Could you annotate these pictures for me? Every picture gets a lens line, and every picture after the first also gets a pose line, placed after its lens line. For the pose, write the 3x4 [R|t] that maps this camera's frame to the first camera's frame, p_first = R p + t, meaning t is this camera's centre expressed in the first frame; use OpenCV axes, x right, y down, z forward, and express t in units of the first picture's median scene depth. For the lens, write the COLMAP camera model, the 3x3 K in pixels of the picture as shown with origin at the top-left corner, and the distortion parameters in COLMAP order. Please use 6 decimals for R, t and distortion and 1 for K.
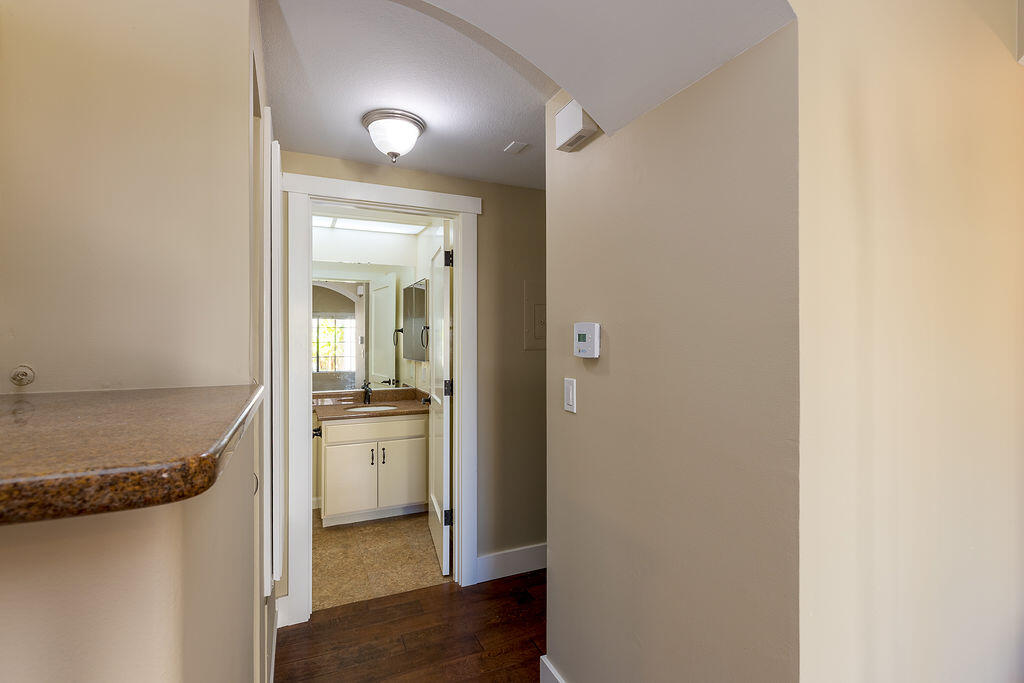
lens RADIAL K [[464.5, 0, 510.9], [0, 464.5, 338.2], [0, 0, 1]] dist [0.003423, 0.000395]
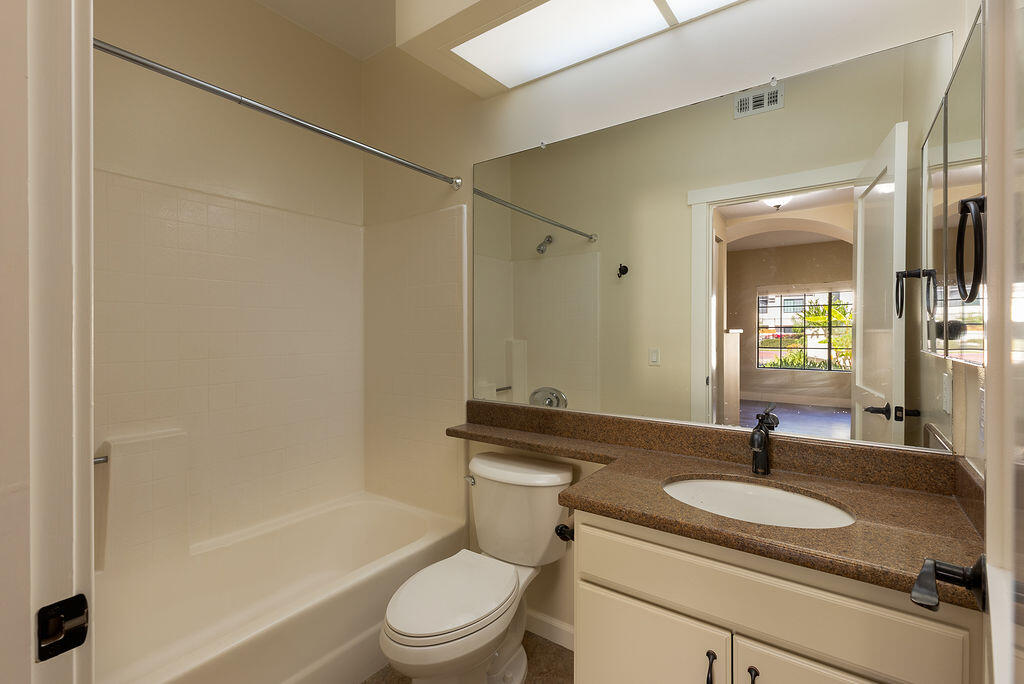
lens RADIAL K [[464.5, 0, 510.9], [0, 464.5, 338.7], [0, 0, 1]] dist [0.003423, 0.000395]
pose [[0.485550, 0.007920, -0.874173, -0.076920], [0.007813, 0.999880, 0.013398, 0.026350], [0.874174, -0.013335, 0.485430, 0.553179]]
